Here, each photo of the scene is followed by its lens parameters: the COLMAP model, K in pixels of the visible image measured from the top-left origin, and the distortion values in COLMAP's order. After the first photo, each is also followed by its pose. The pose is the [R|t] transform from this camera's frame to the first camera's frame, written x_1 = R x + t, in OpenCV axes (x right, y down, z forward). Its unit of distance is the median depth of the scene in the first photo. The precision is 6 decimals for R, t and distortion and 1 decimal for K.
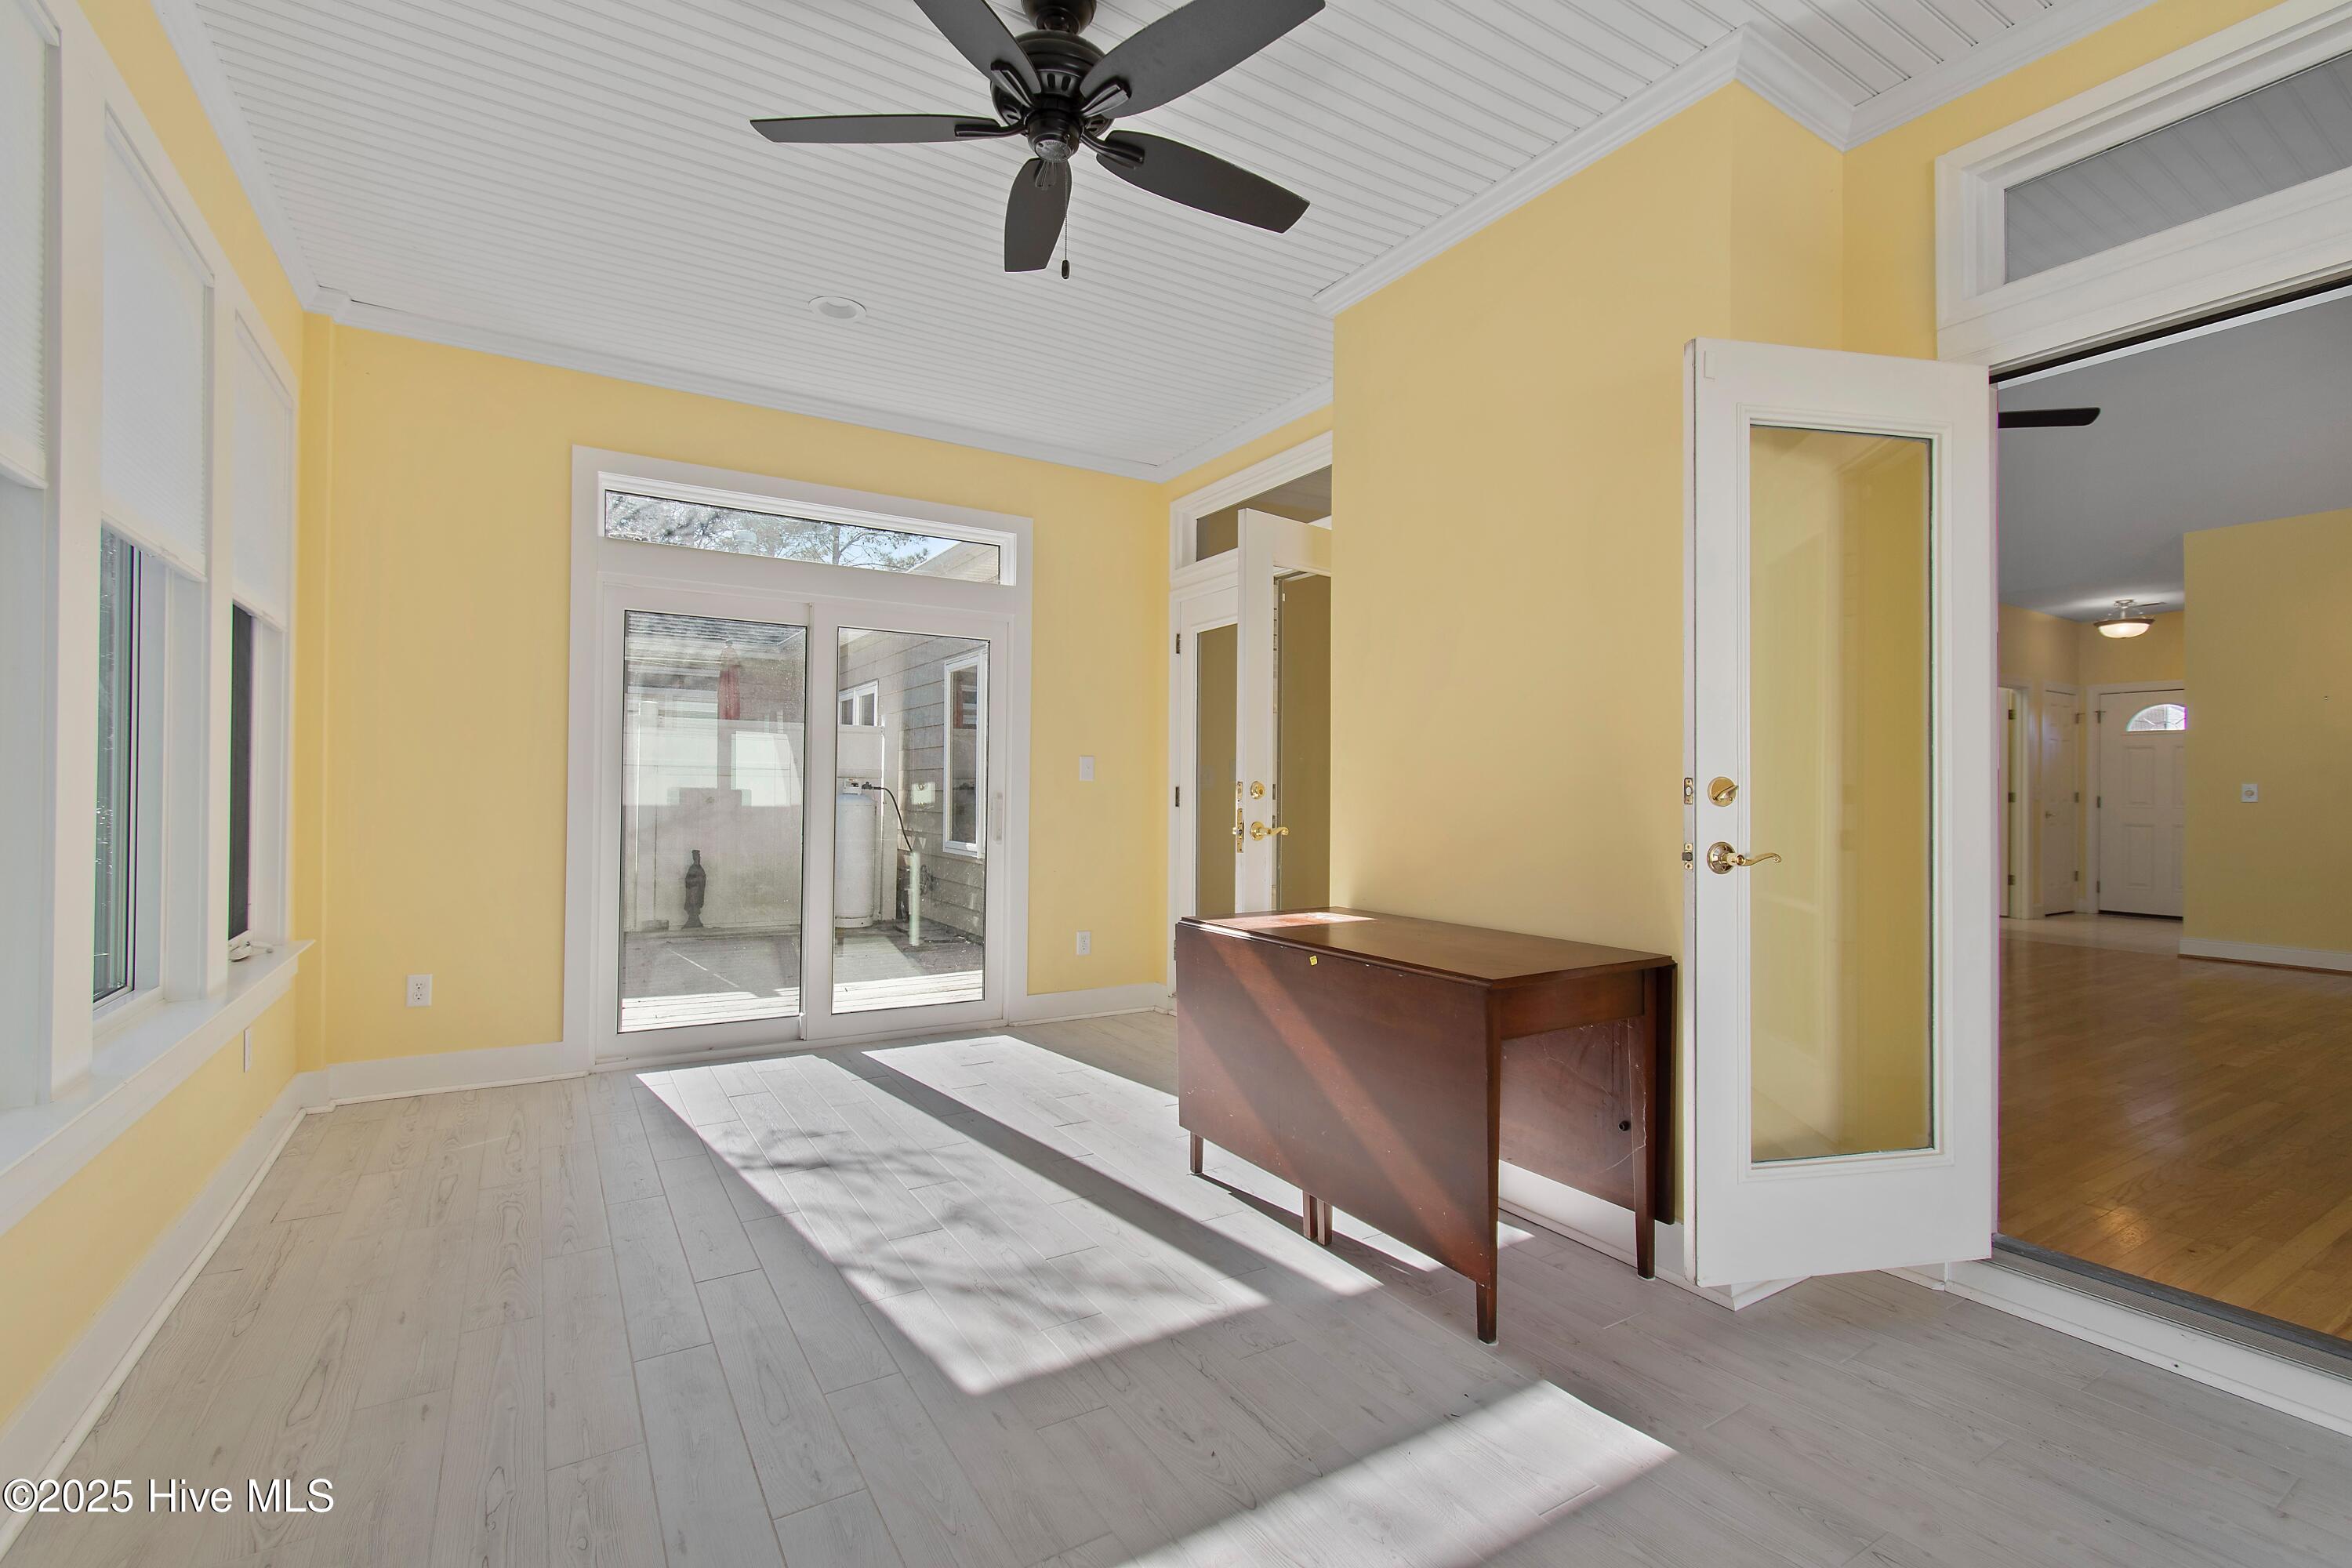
lens RADIAL K [[1050.2, 0, 1170.1], [0, 1050.2, 774.3], [0, 0, 1]] dist [0.000364, 0.000111]
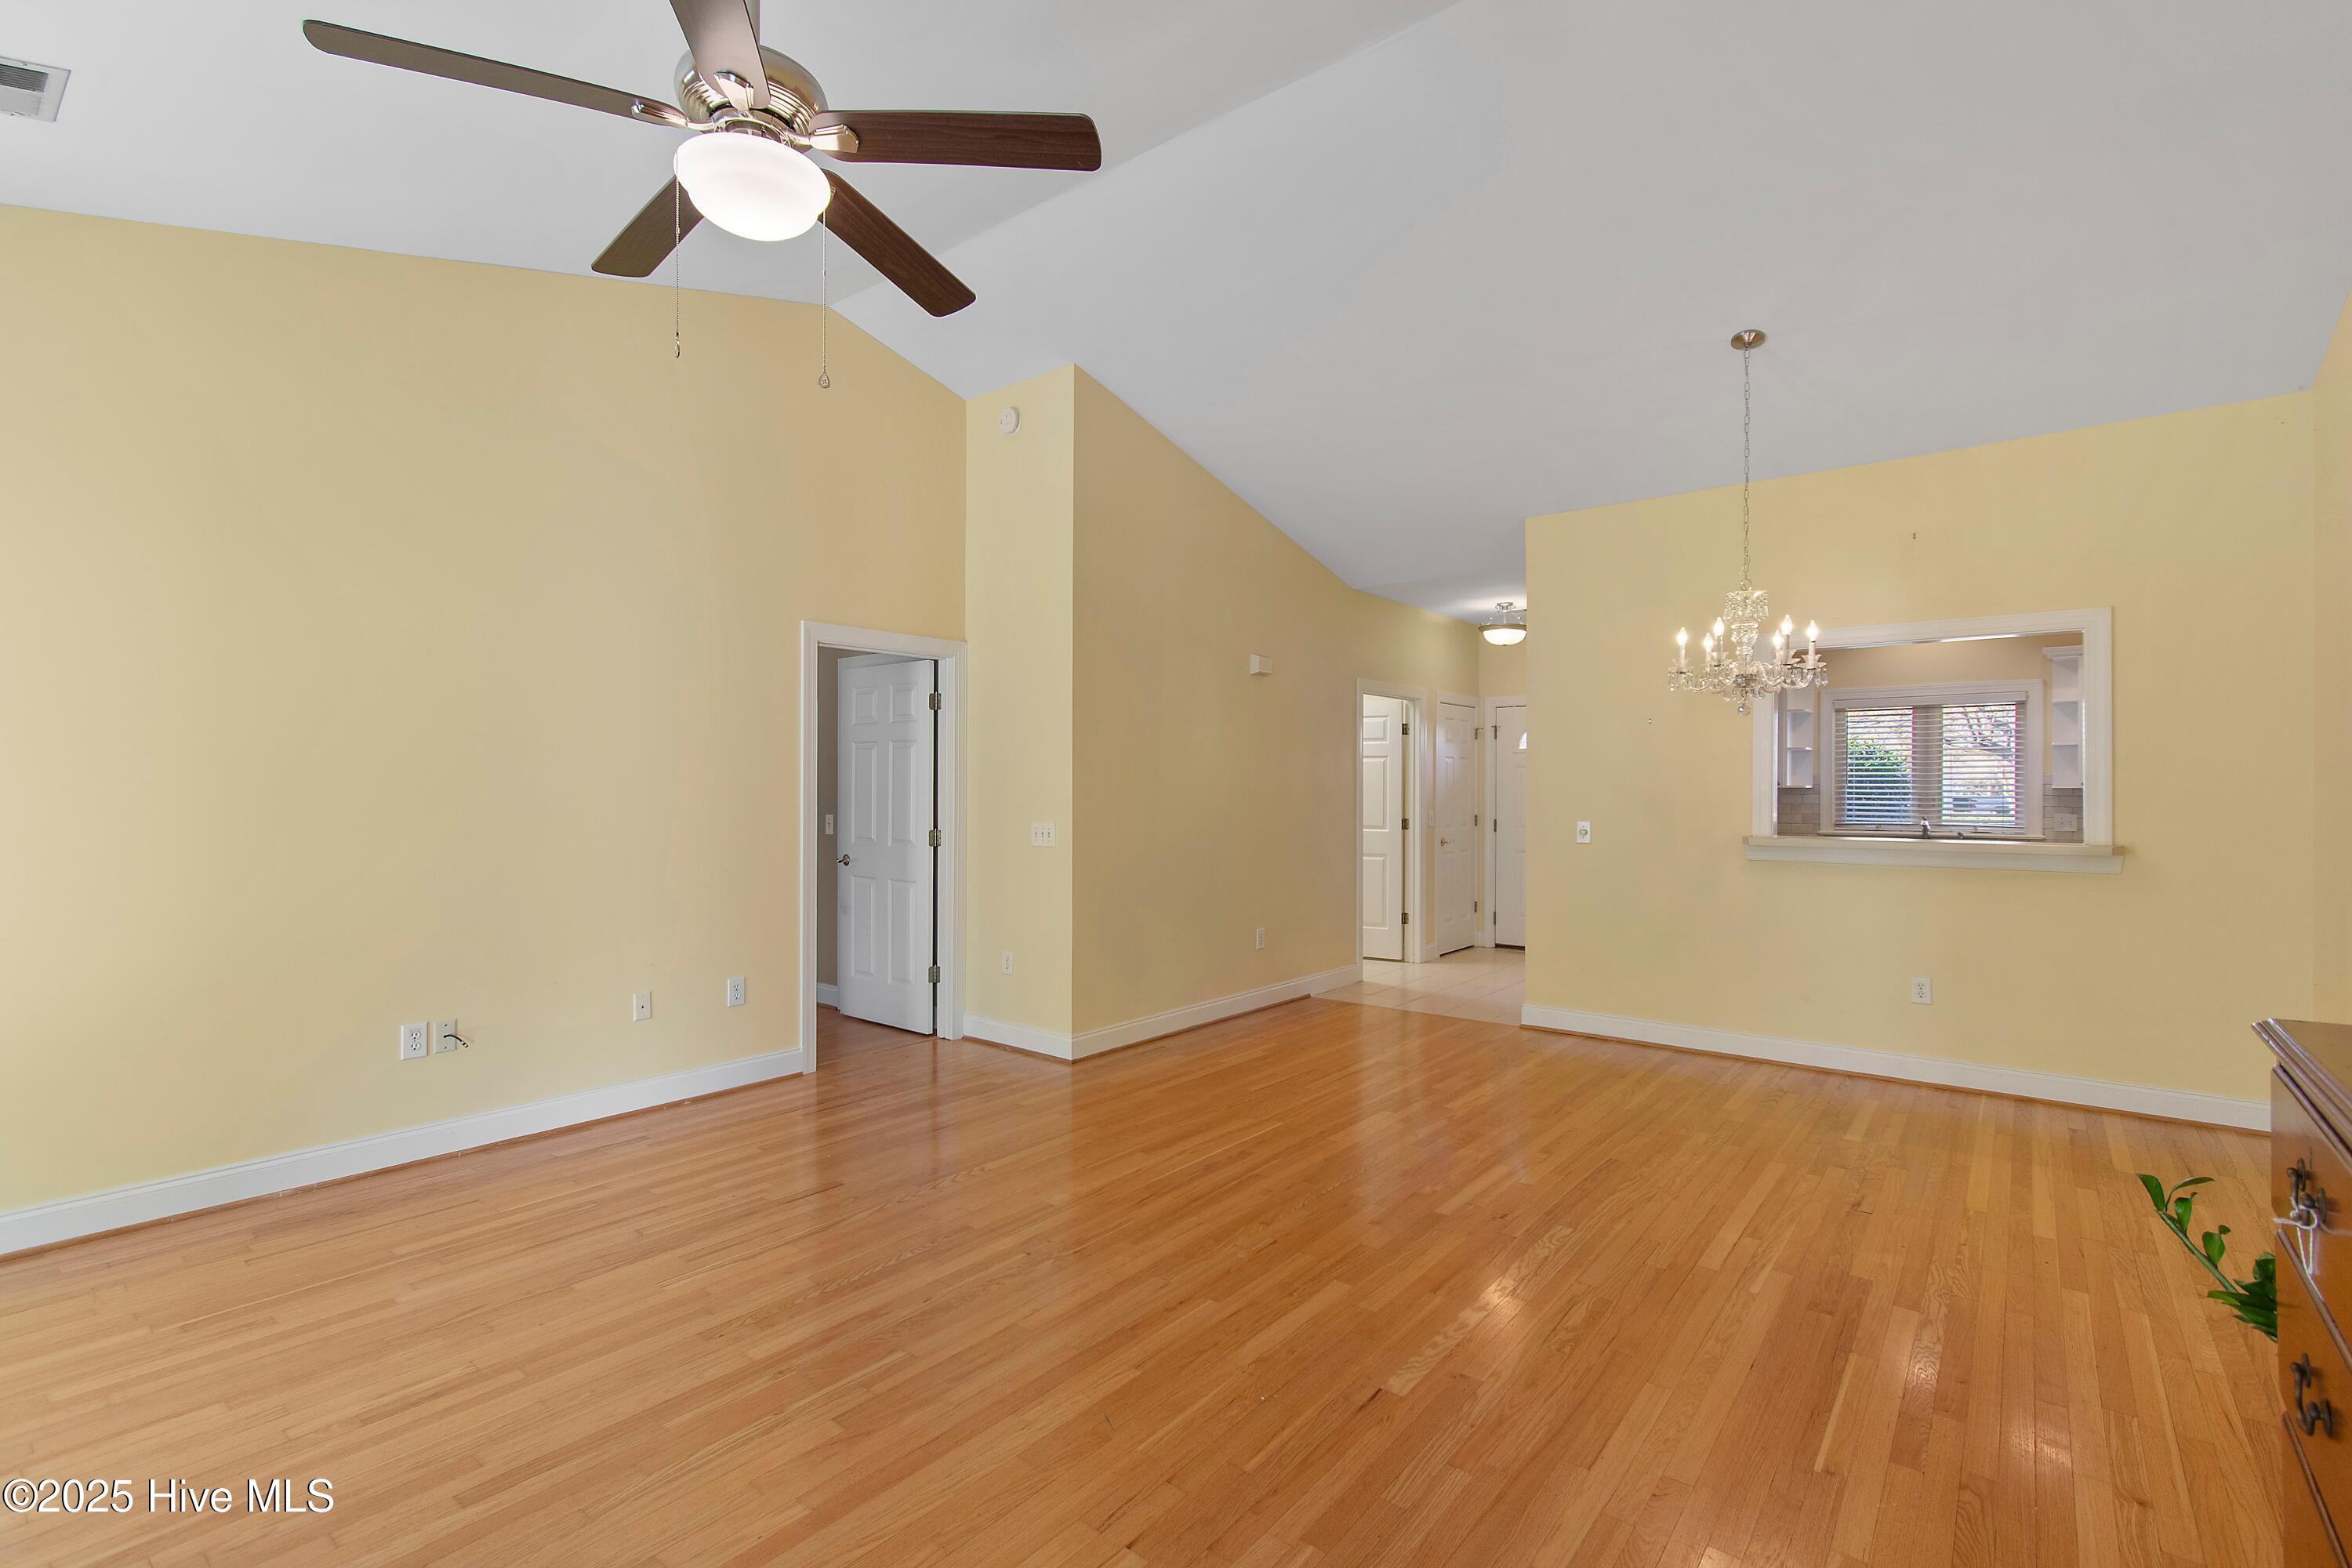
lens RADIAL K [[1050.2, 0, 1177.6], [0, 1050.2, 786.4], [0, 0, 1]] dist [0.000364, 0.000111]
pose [[0.940650, -0.007367, 0.339299, 0.354062], [0.003228, 0.999913, 0.012761, -0.023177], [-0.339363, -0.010909, 0.940592, 0.262845]]
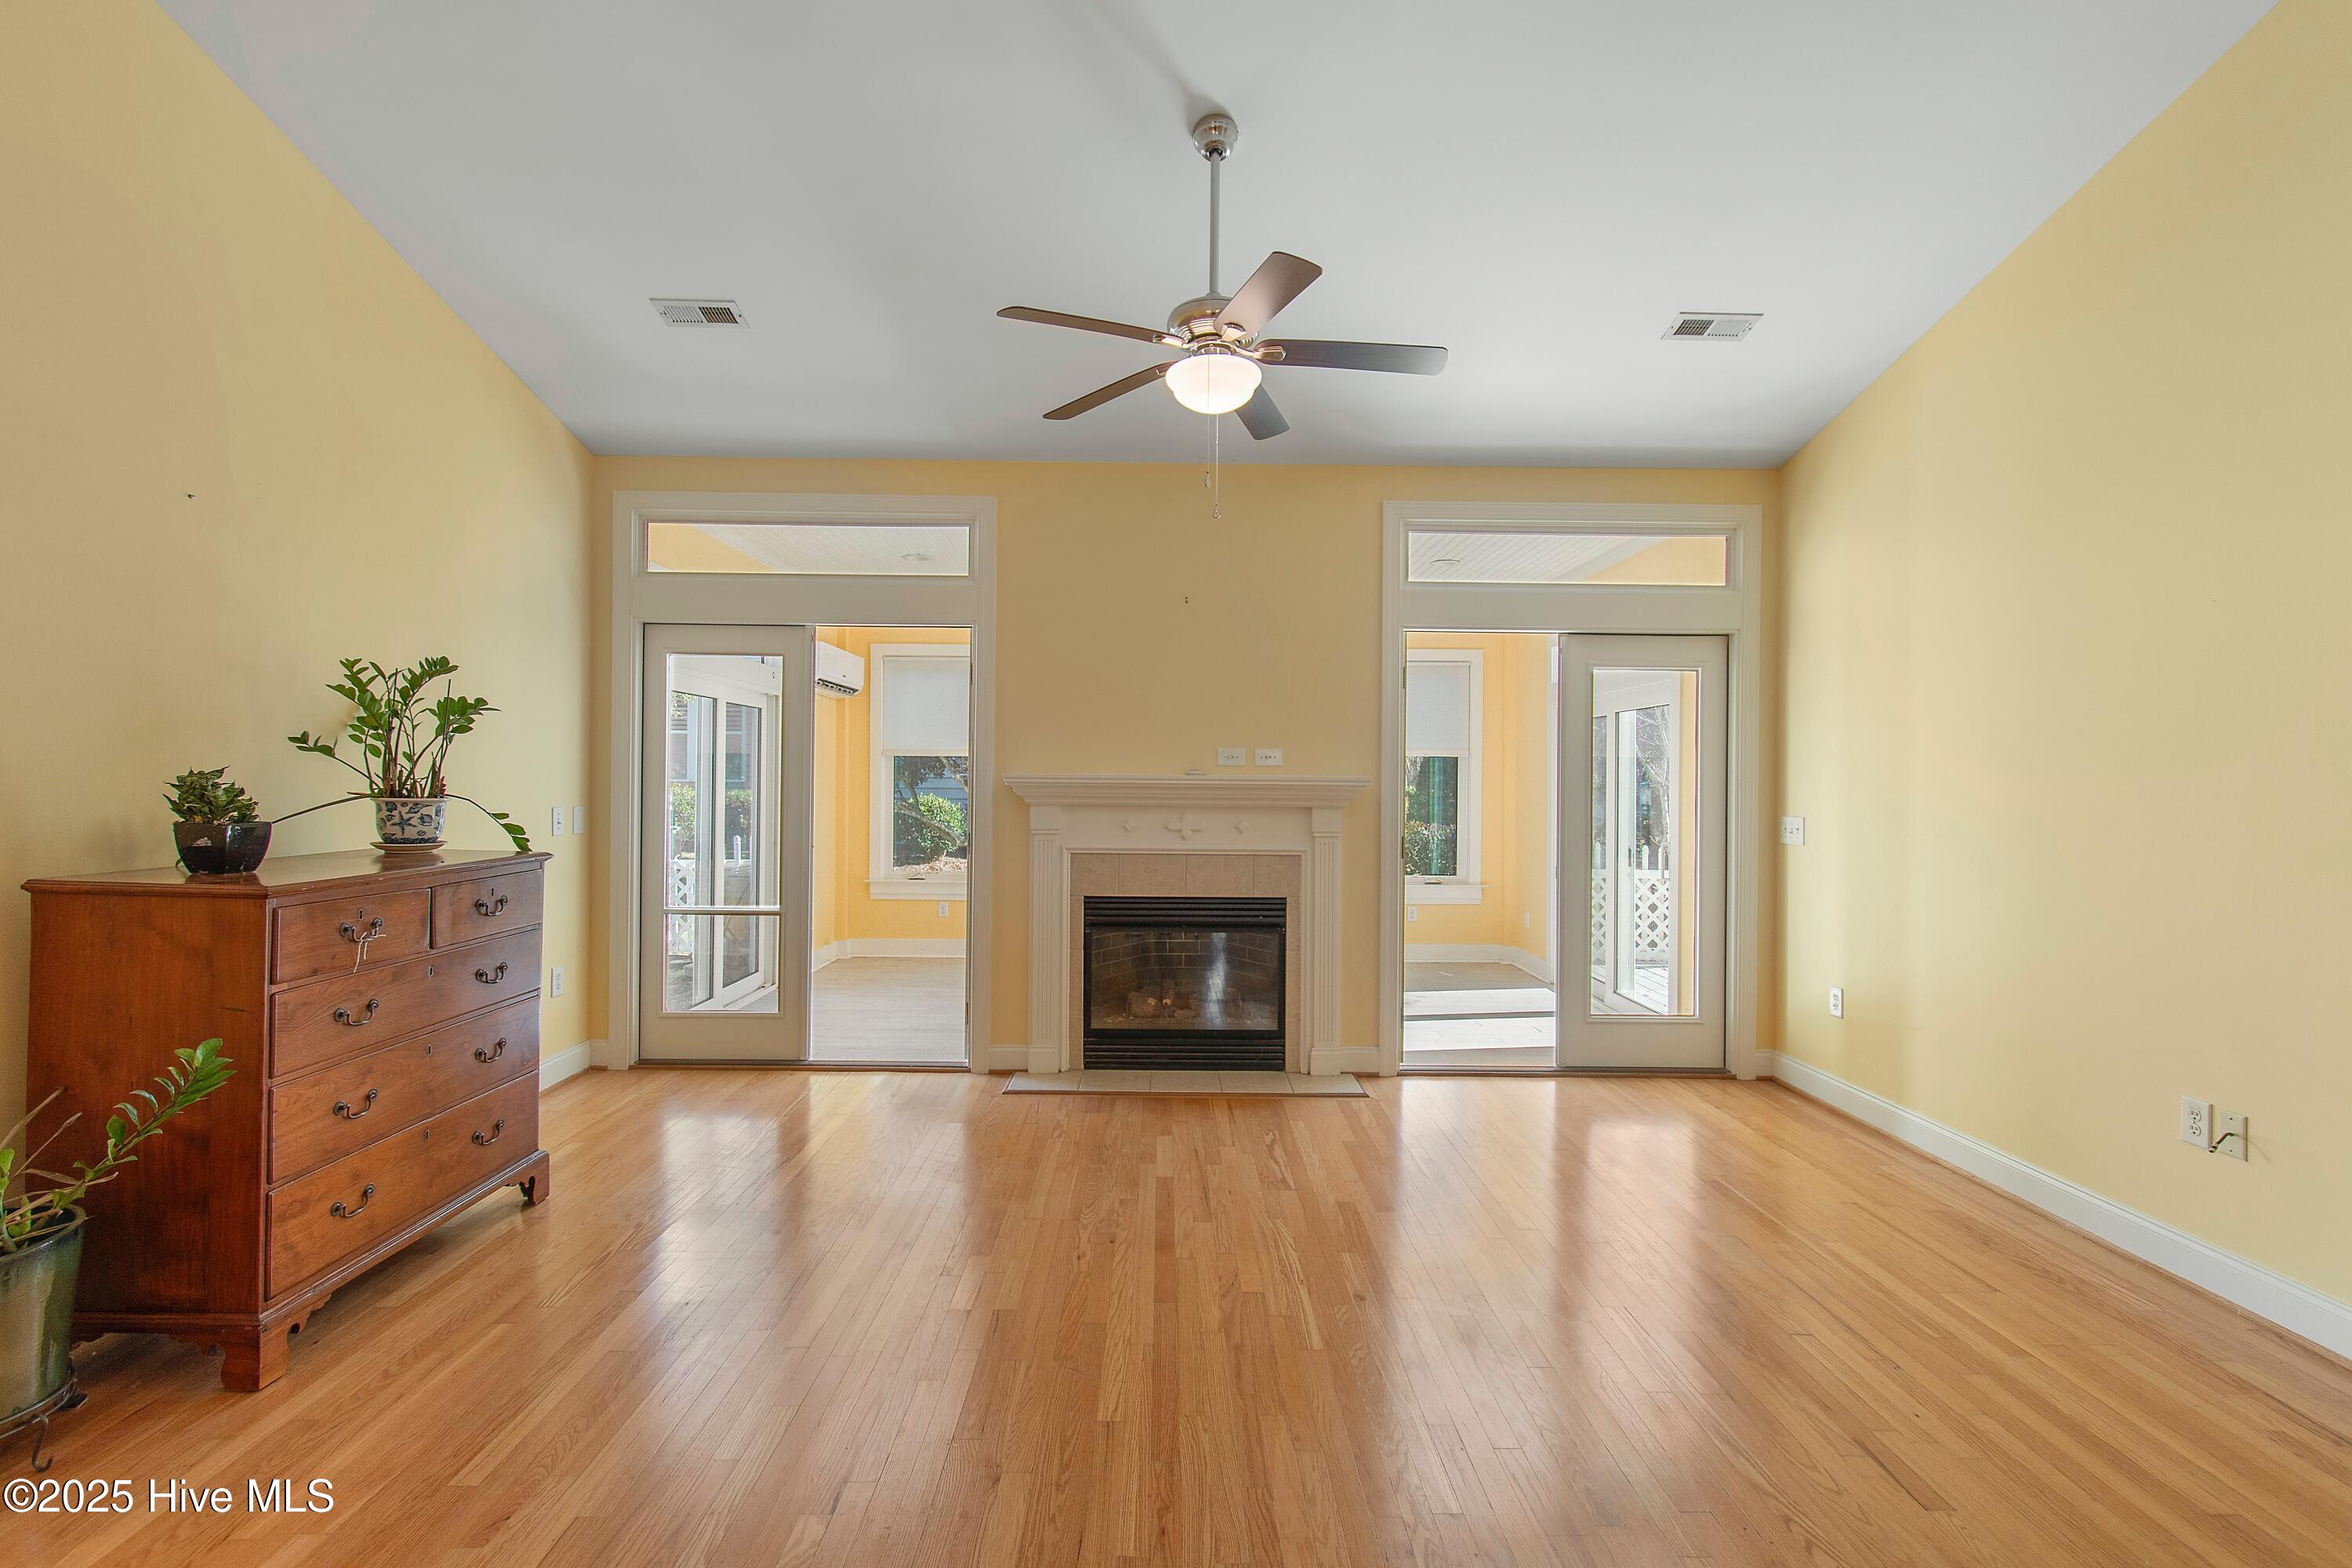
lens RADIAL K [[1050.2, 0, 1177.5], [0, 1050.2, 788.1], [0, 0, 1]] dist [0.000364, 0.000111]
pose [[-0.511395, -0.009593, -0.859292, 0.638222], [-0.003359, 0.999952, -0.009164, -0.013783], [0.859339, -0.001800, -0.511403, 0.660573]]
